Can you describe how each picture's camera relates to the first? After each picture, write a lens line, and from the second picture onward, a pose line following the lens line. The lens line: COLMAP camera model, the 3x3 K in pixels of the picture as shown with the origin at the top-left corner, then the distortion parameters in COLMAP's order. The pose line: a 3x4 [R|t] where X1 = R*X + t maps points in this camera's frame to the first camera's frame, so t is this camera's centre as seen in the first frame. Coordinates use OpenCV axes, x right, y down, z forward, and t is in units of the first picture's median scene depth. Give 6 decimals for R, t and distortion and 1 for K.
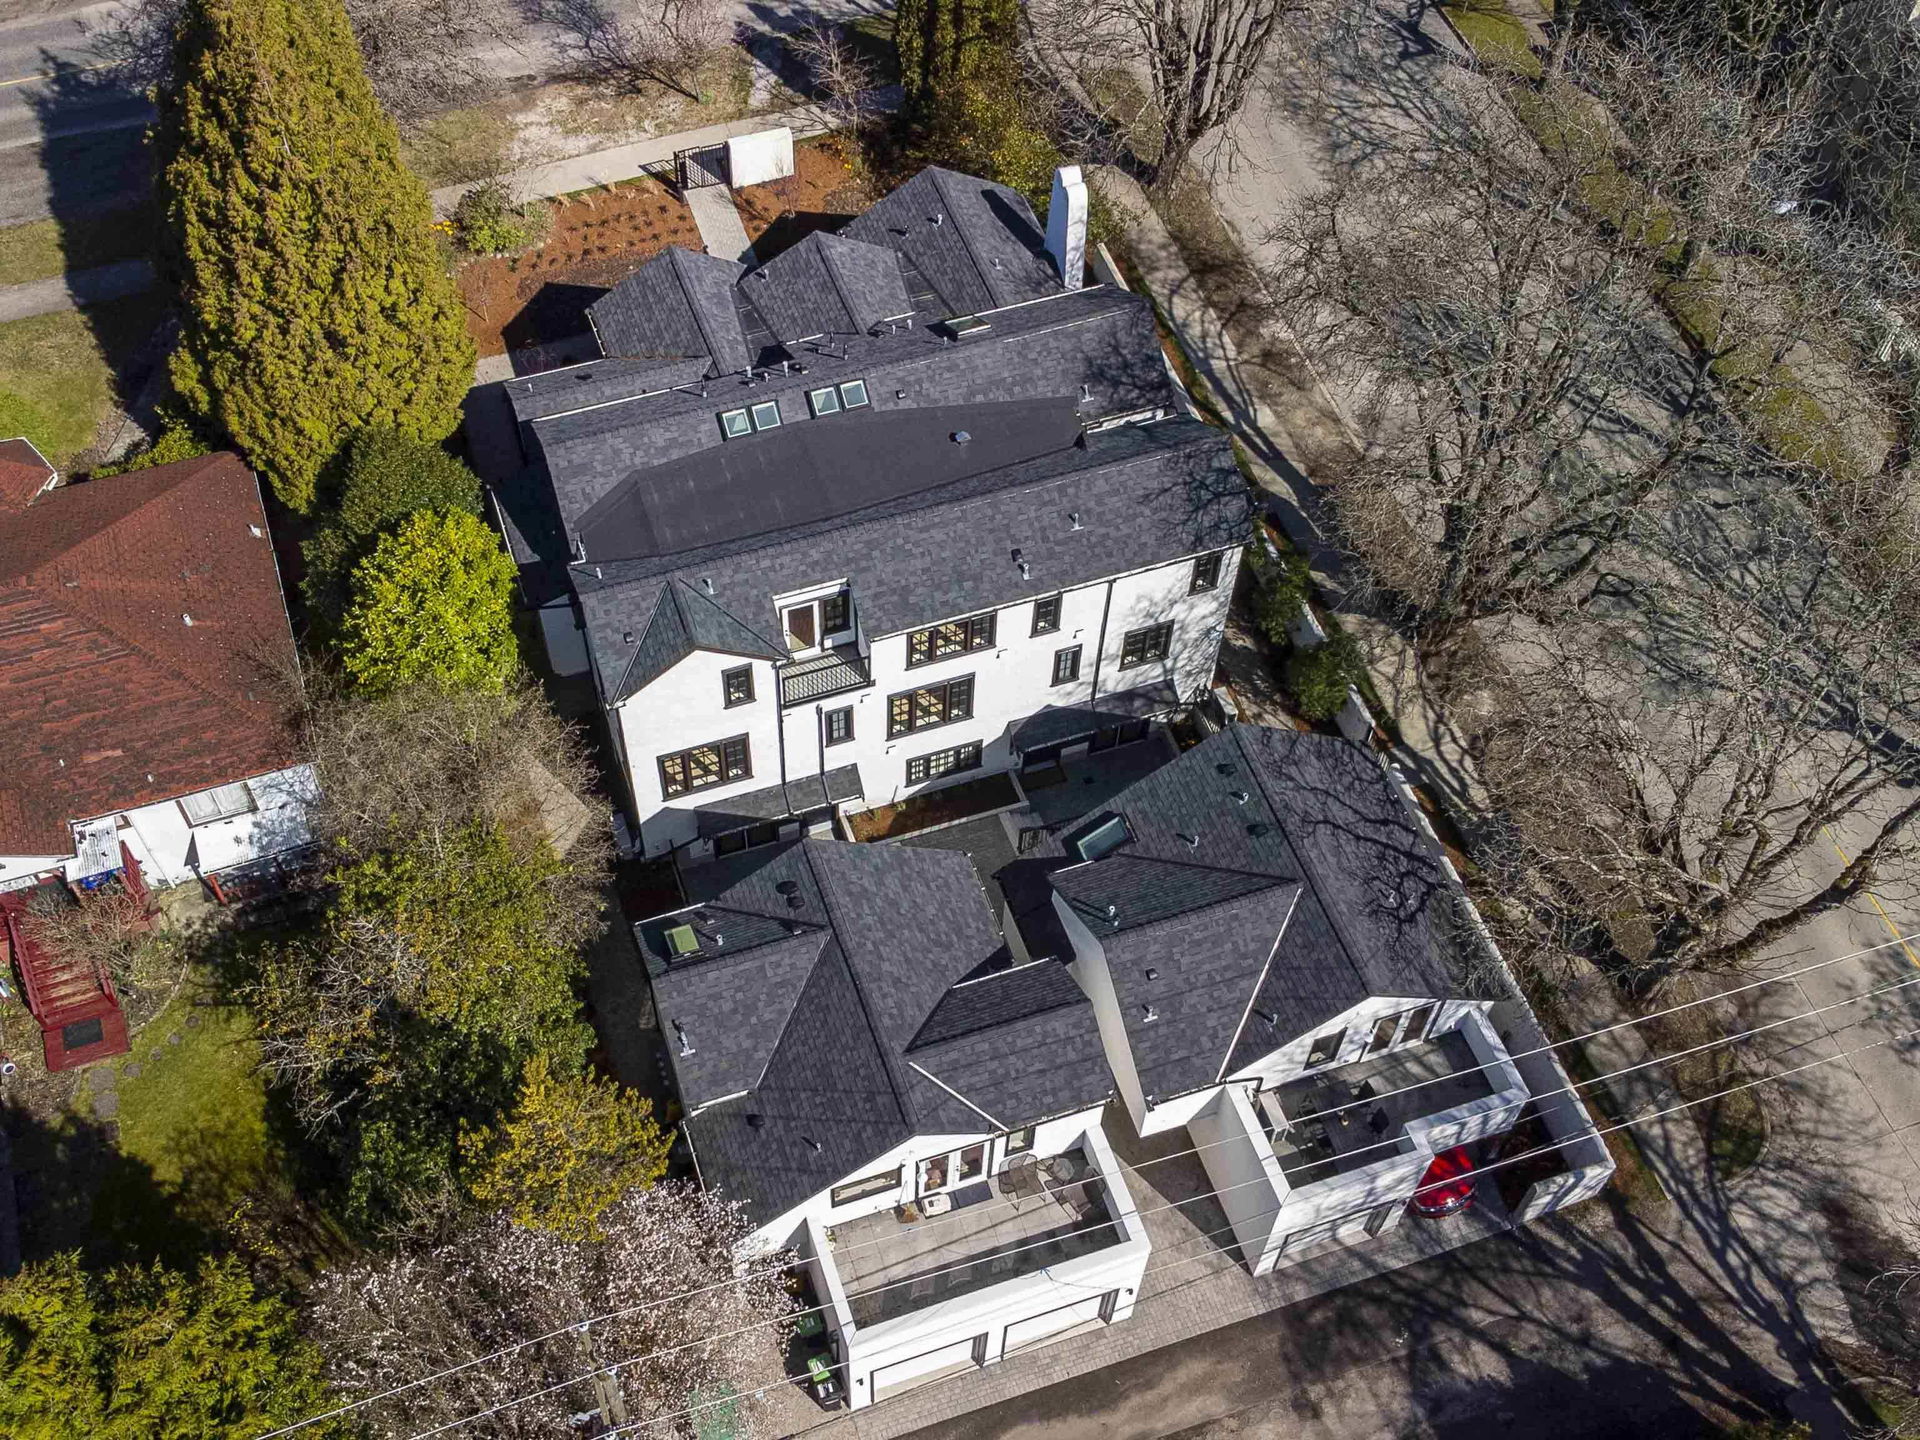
lens RADIAL K [[2347.8, 0, 958.7], [0, 2347.8, 719.2], [0, 0, 1]] dist [0.120677, 0.000000]
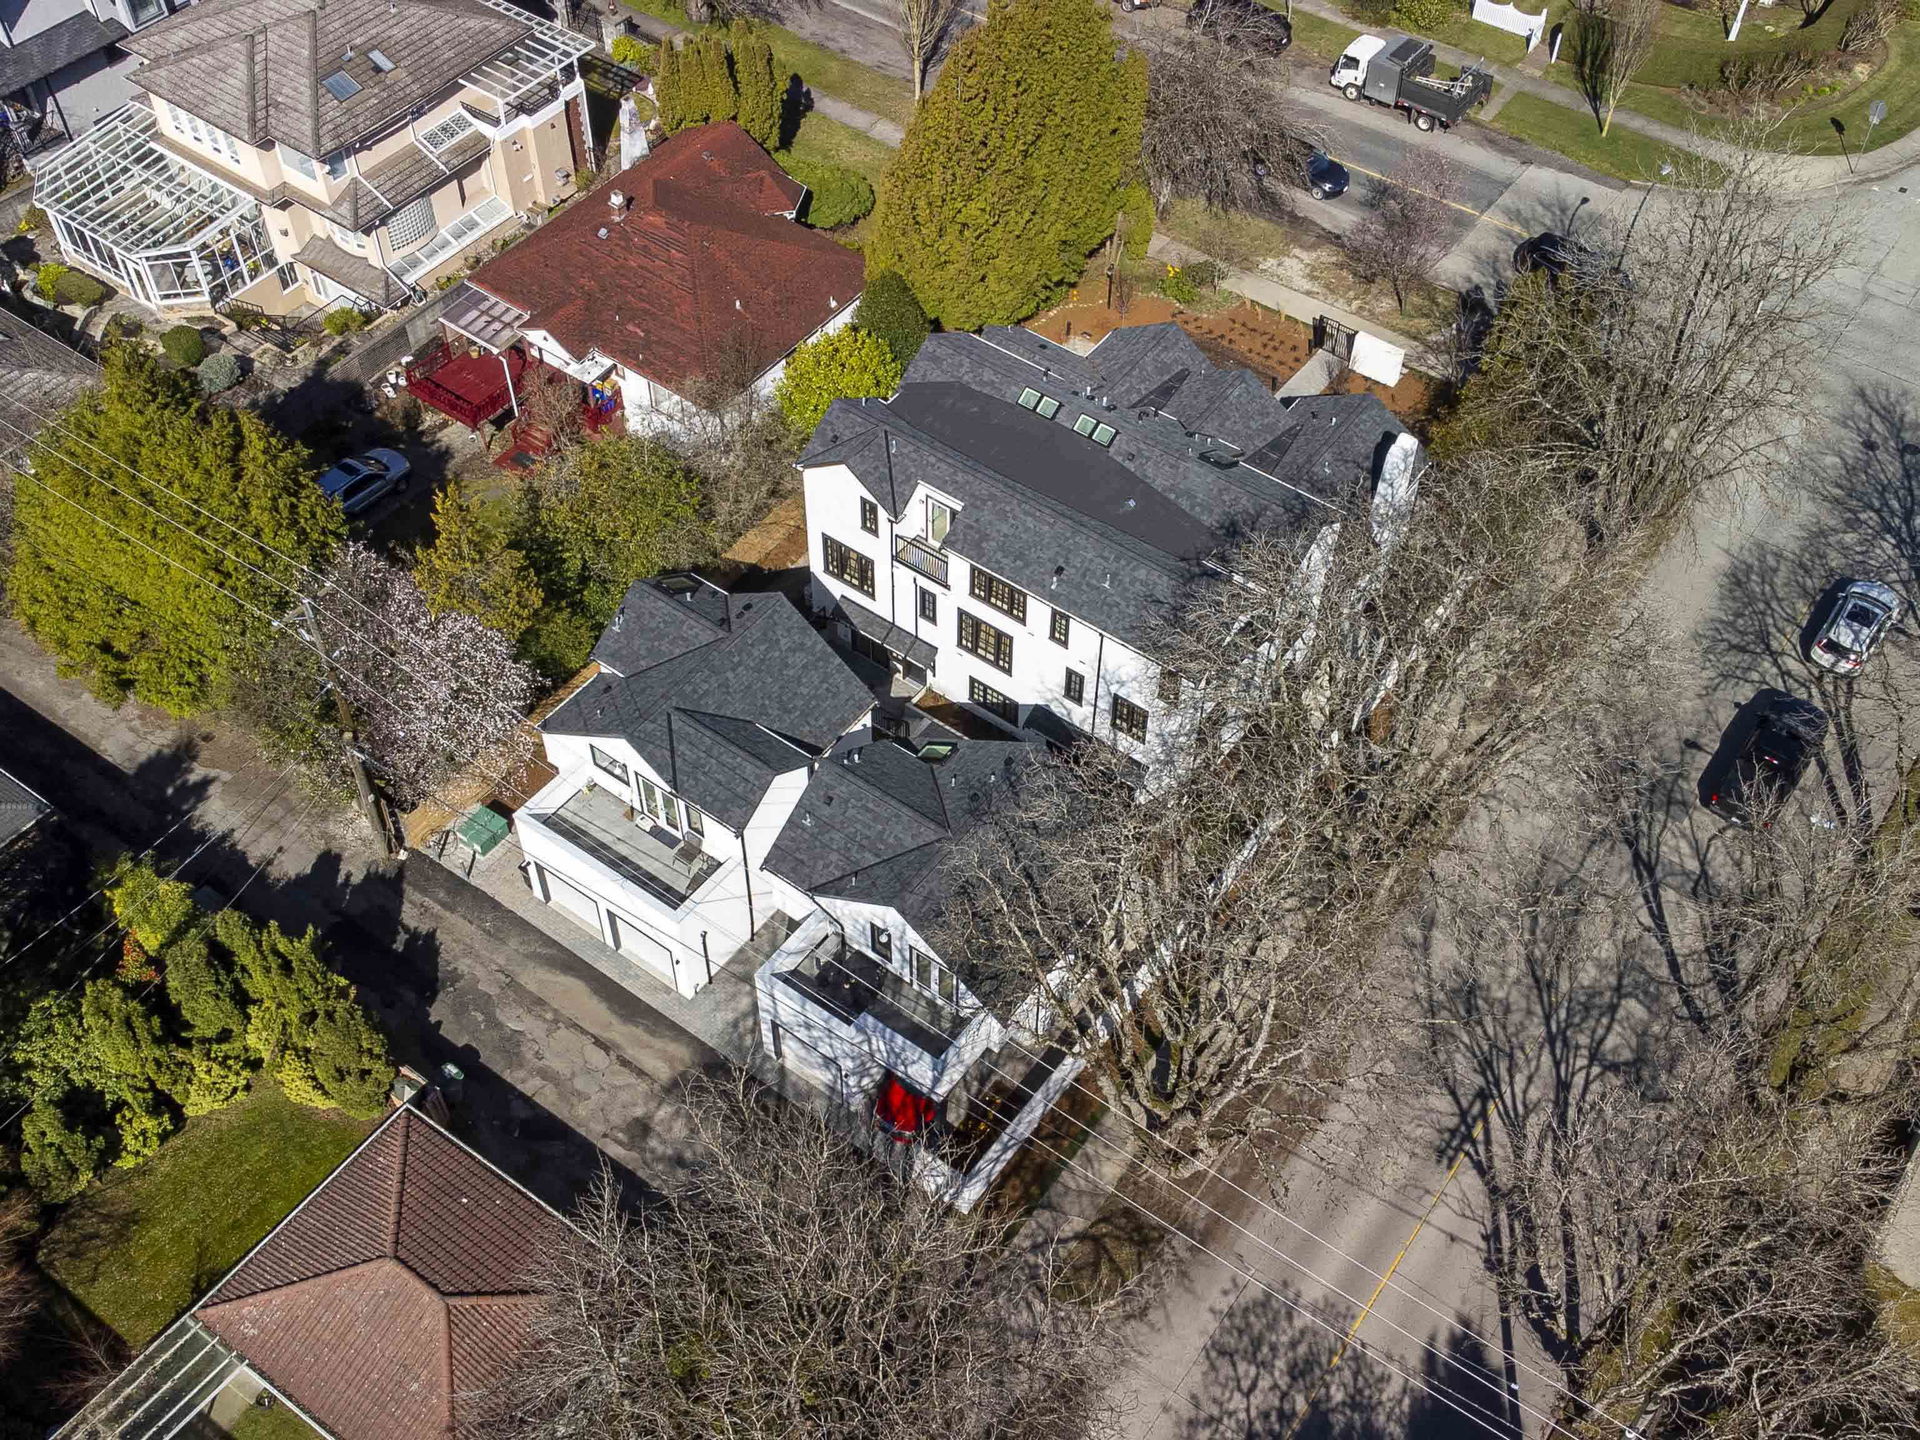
lens RADIAL K [[2347.8, 0, 959.9], [0, 2347.8, 720.7], [0, 0, 1]] dist [0.120677, 0.000000]
pose [[0.555912, 0.610812, -0.563800, 0.775405], [-0.675239, 0.727396, 0.122257, -0.128873], [0.484782, 0.312736, 0.816812, -0.085849]]
